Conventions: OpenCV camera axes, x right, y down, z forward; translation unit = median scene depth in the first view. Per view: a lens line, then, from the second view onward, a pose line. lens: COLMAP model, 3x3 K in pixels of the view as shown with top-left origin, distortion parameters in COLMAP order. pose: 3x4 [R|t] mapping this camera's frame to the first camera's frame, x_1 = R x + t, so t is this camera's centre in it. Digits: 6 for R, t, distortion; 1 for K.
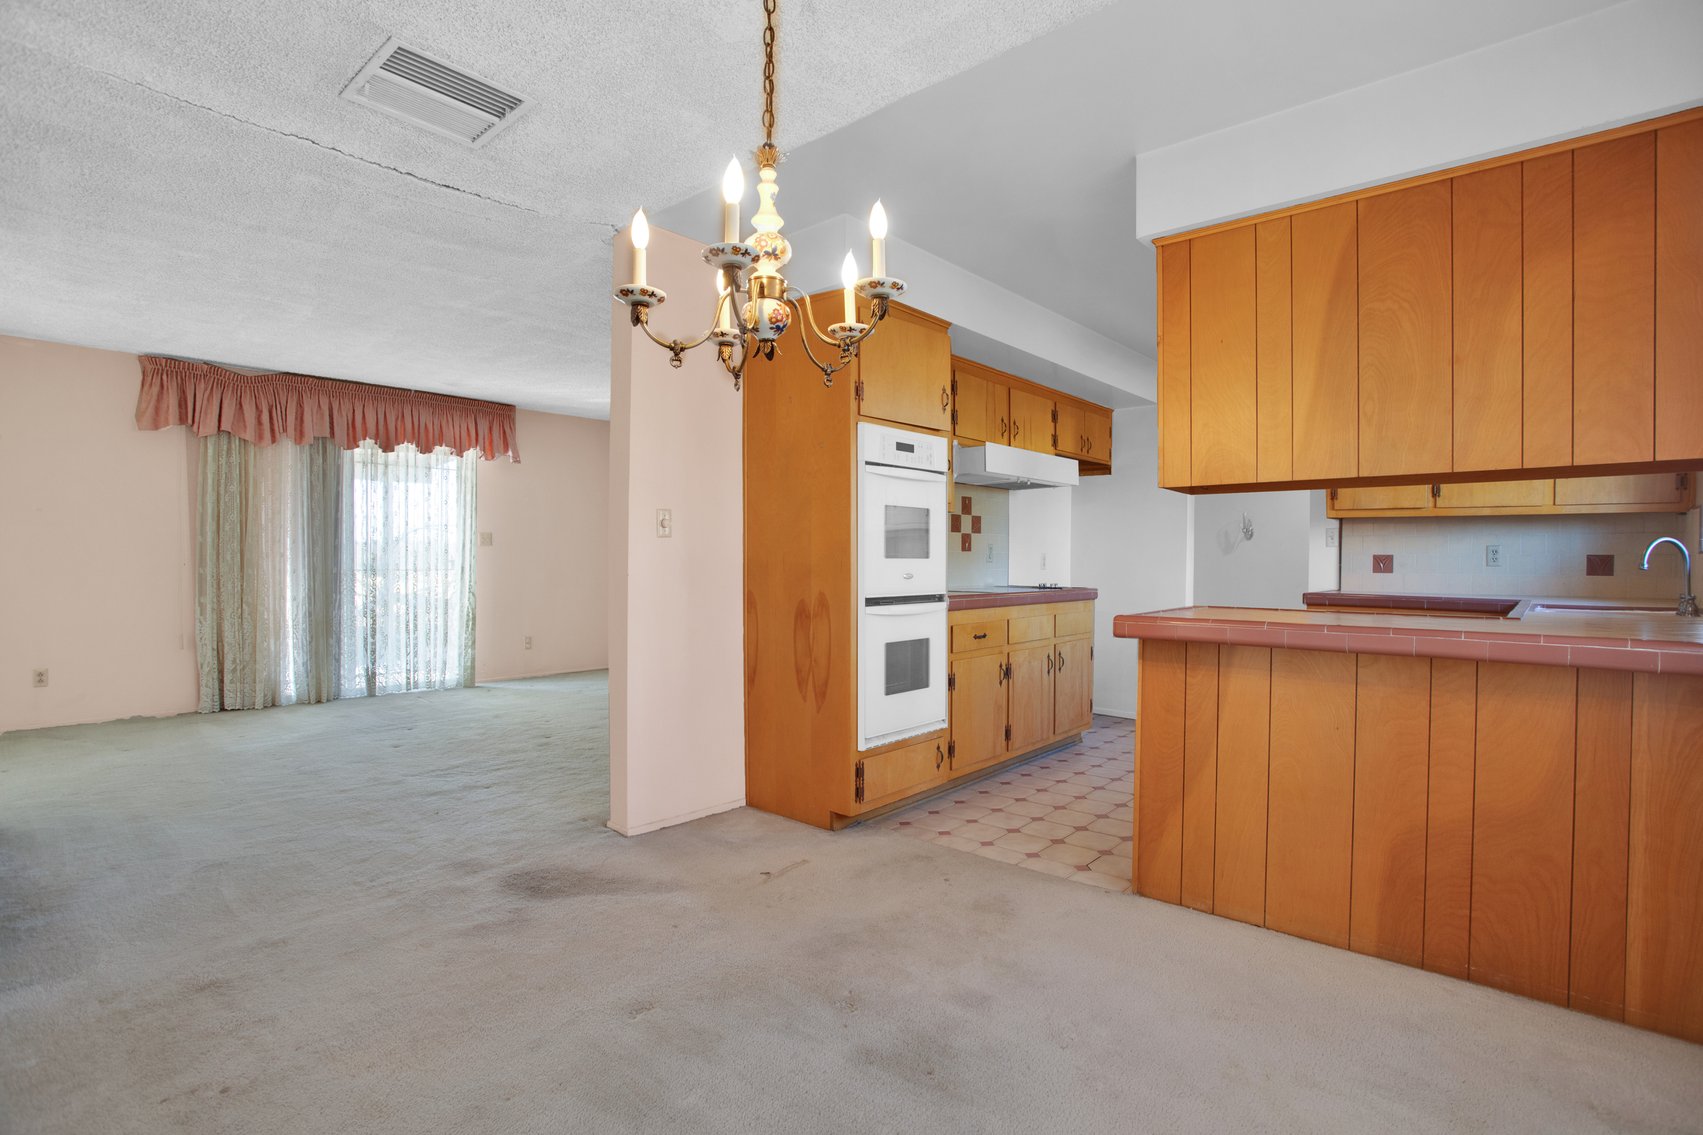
lens RADIAL K [[829.4, 0, 871.9], [0, 829.4, 565.6], [0, 0, 1]] dist [-0.056769, 0.018105]
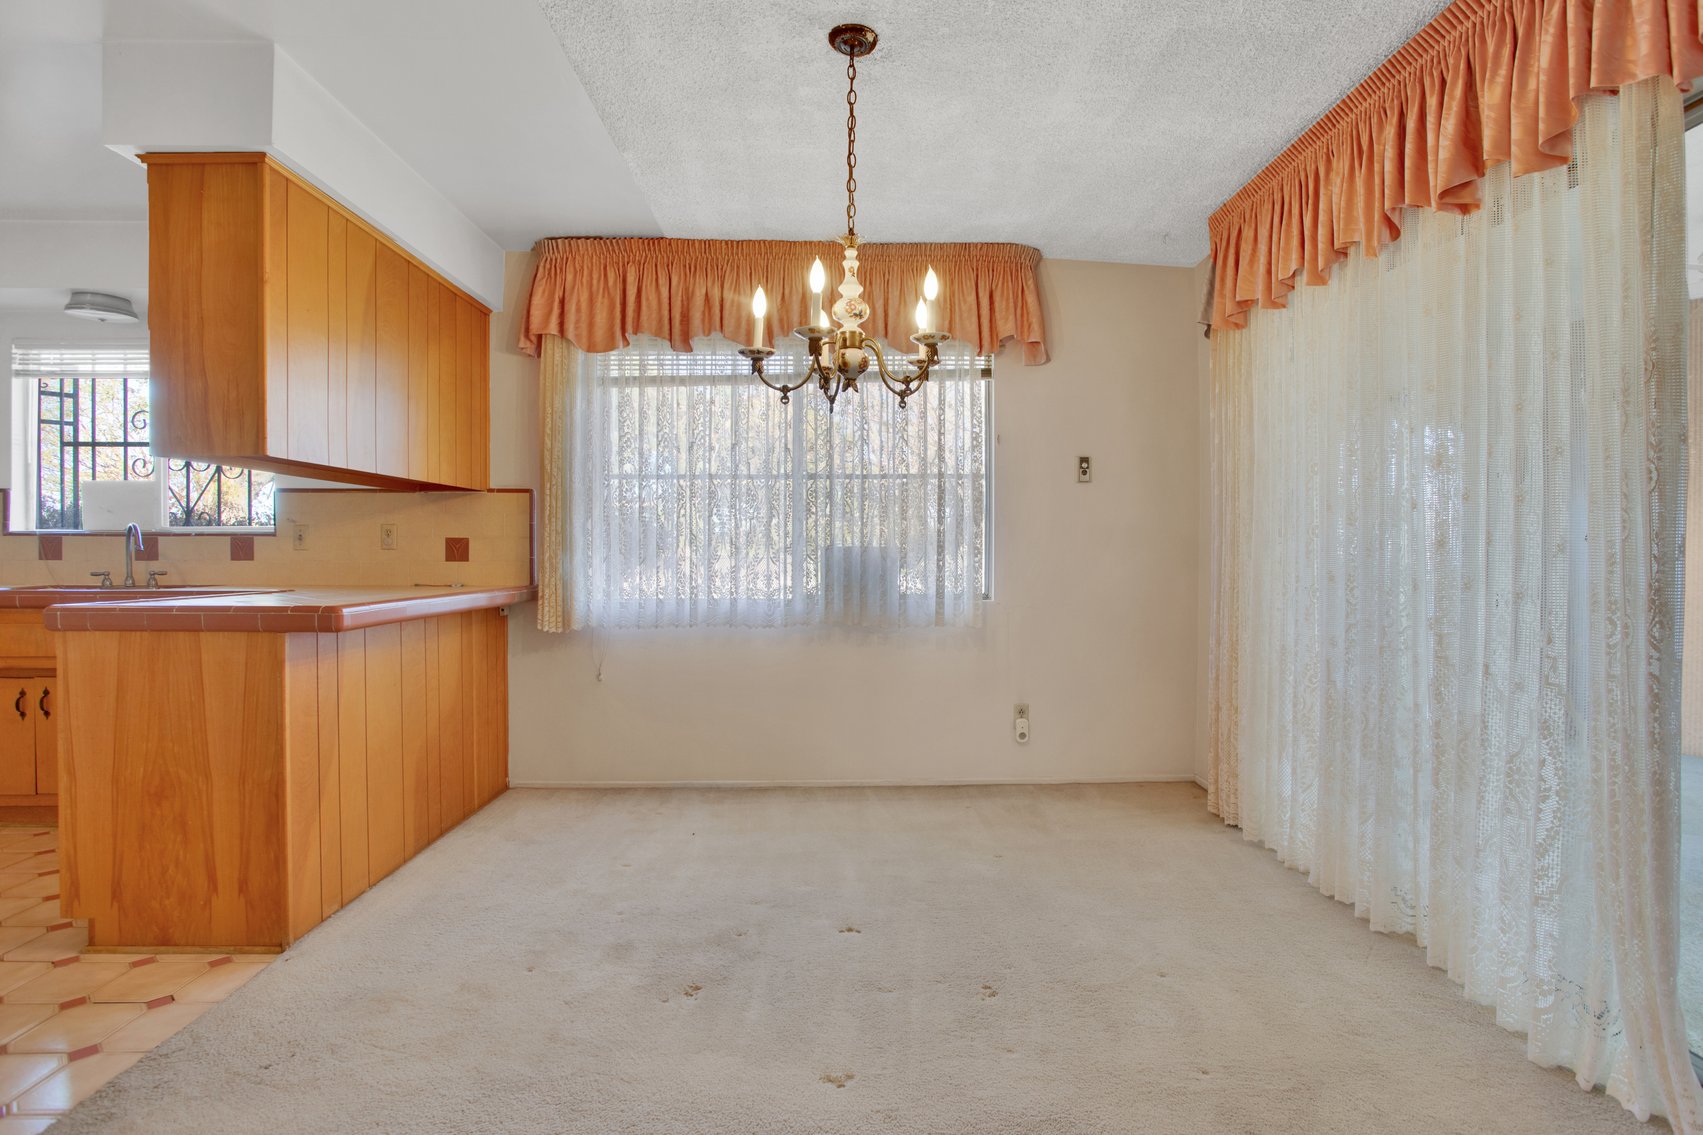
lens RADIAL K [[859.9, 0, 861.8], [0, 859.9, 564.5], [0, 0, 1]] dist [-0.072733, 0.031062]
pose [[-0.668196, -0.017661, 0.743776, -0.542892], [-0.000913, 0.999737, 0.022919, -0.002035], [-0.743985, 0.014636, -0.668036, 0.899315]]
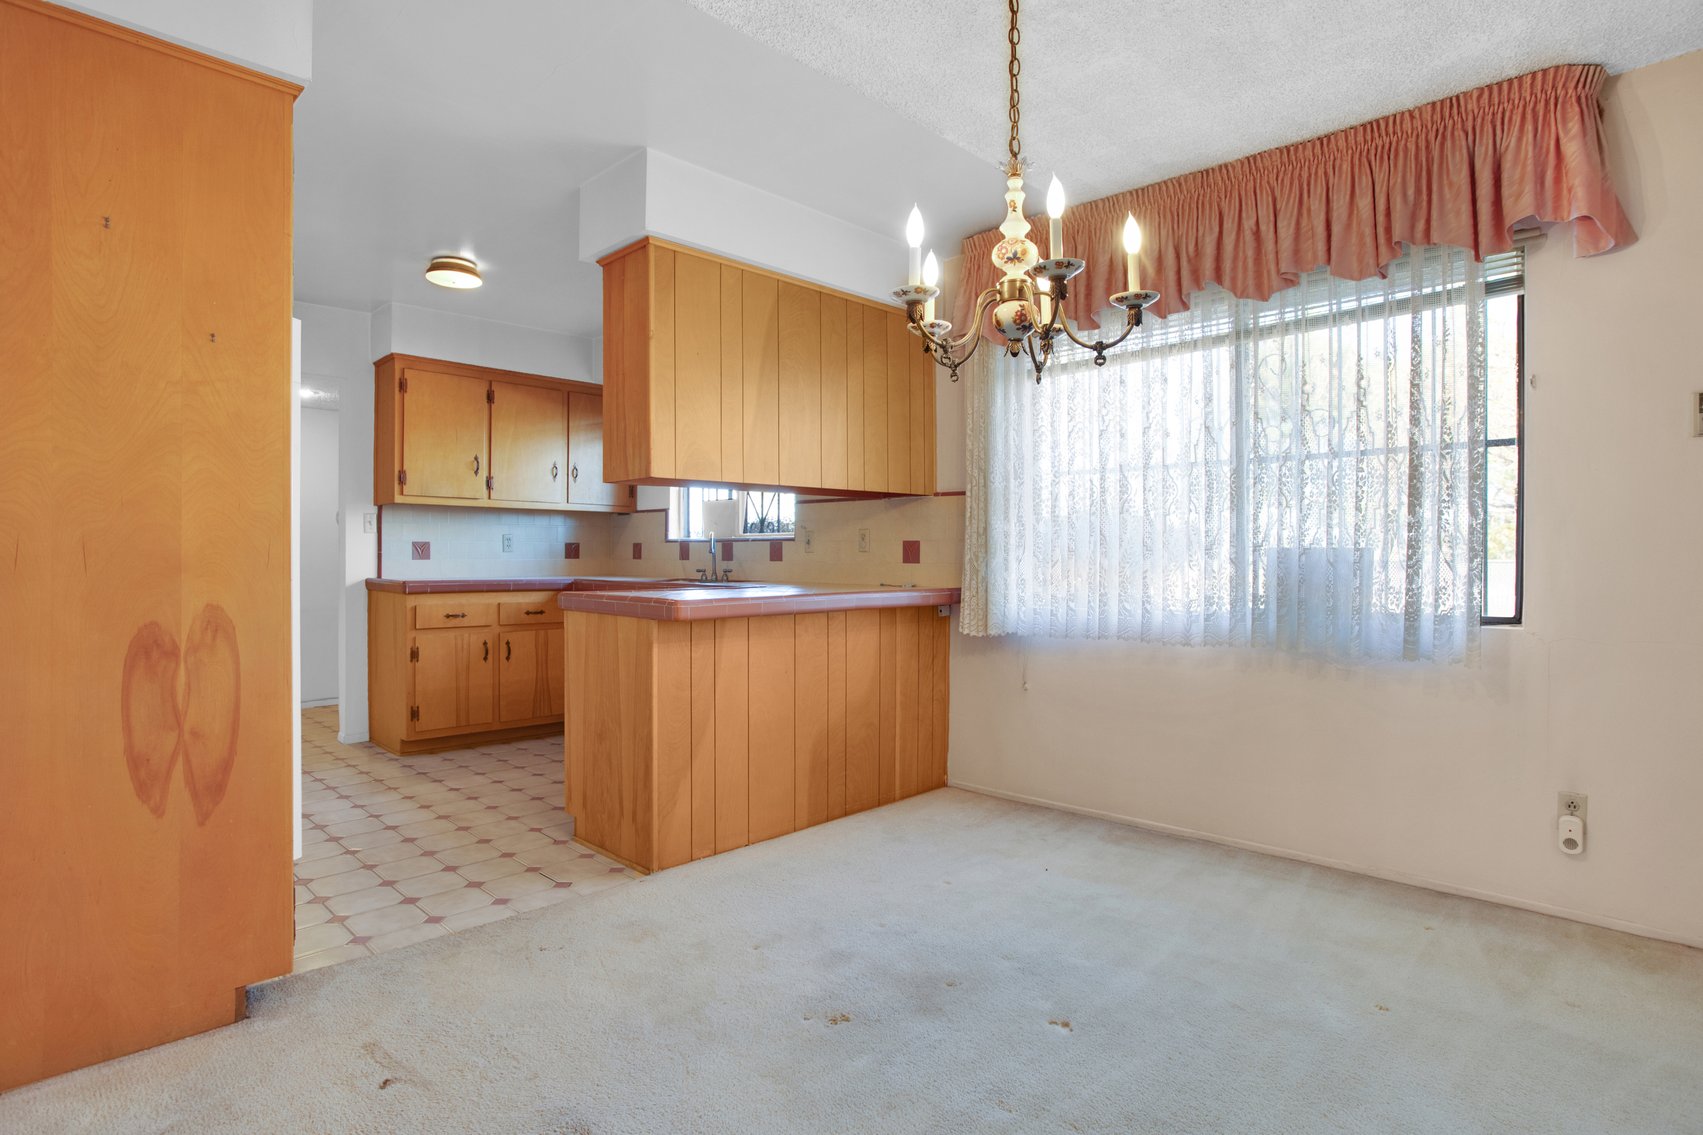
lens RADIAL K [[891.6, 0, 866.5], [0, 891.6, 576.8], [0, 0, 1]] dist [-0.082574, 0.035770]
pose [[0.067583, -0.033007, 0.997167, -0.597742], [0.007247, 0.999442, 0.032591, -0.001882], [-0.997687, 0.005023, 0.067785, 0.526195]]
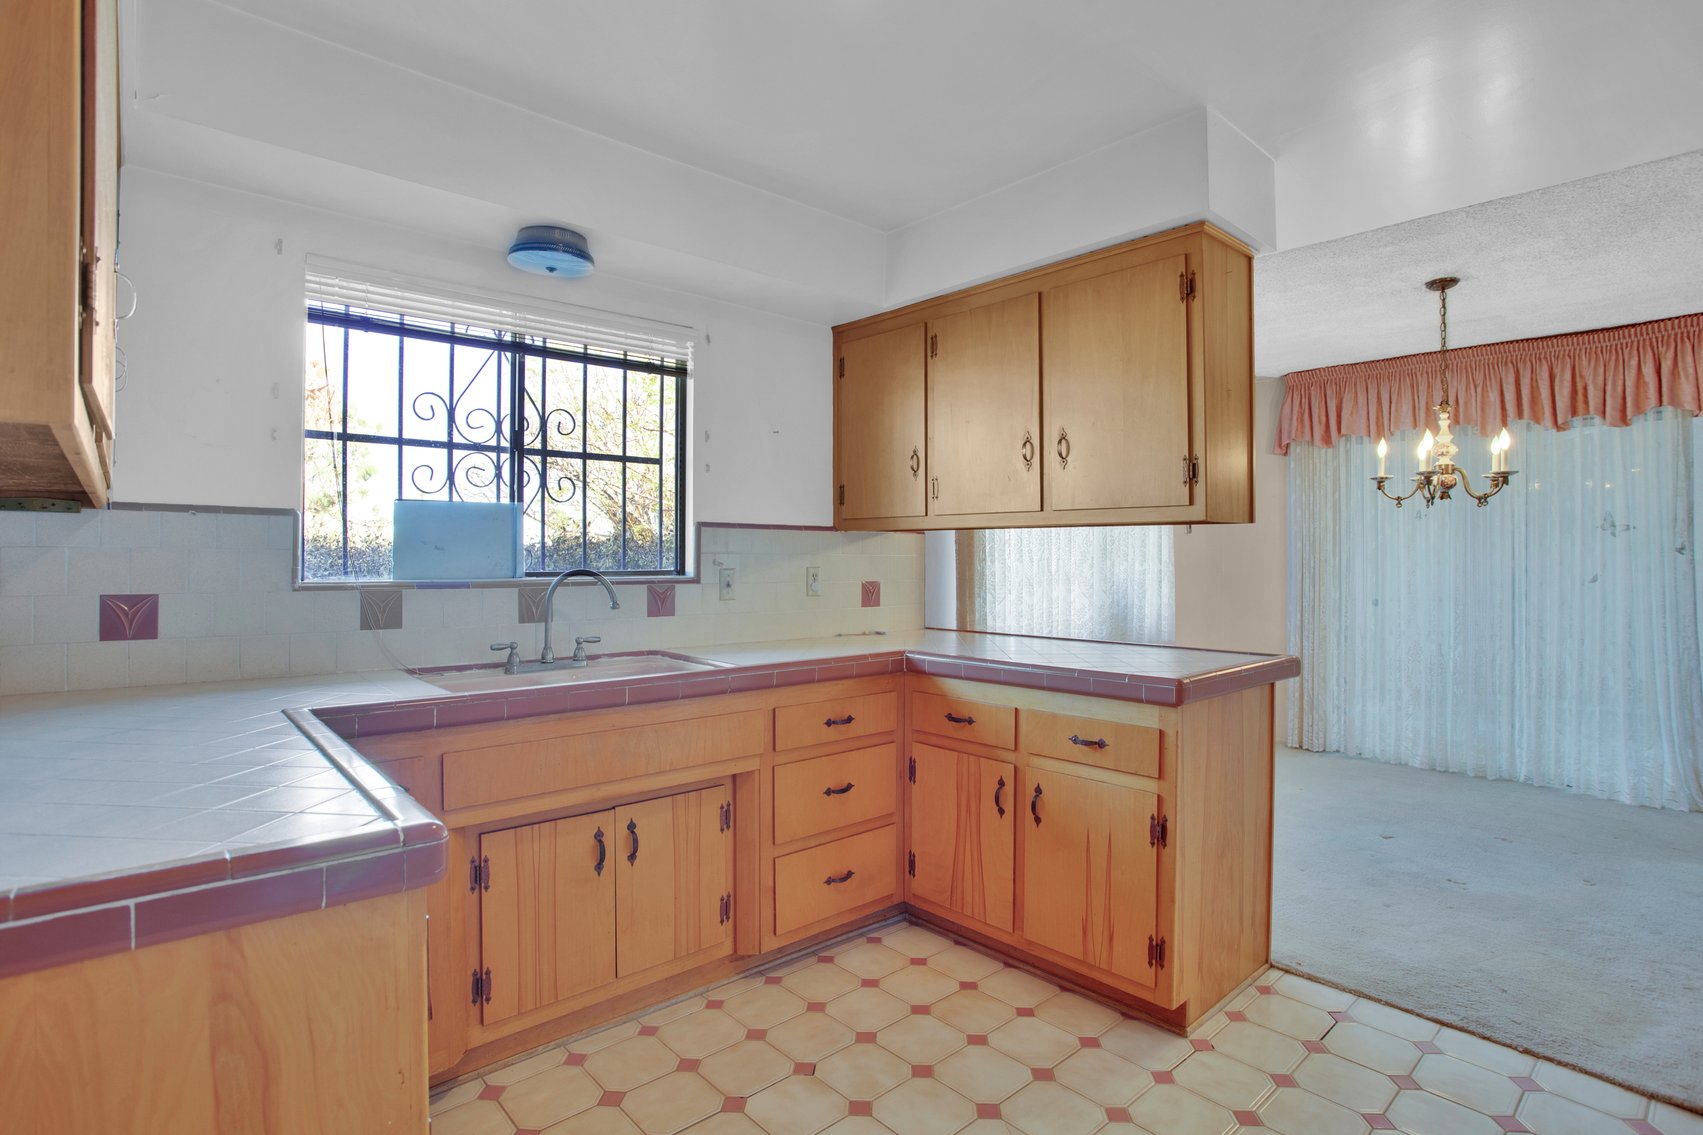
lens RADIAL K [[859.9, 0, 861.8], [0, 859.9, 564.5], [0, 0, 1]] dist [-0.072733, 0.031062]
pose [[-0.991256, -0.008562, 0.131676, 0.524966], [-0.006801, 0.999881, 0.013821, -0.047241], [-0.131779, 0.012805, -0.991196, 1.596776]]
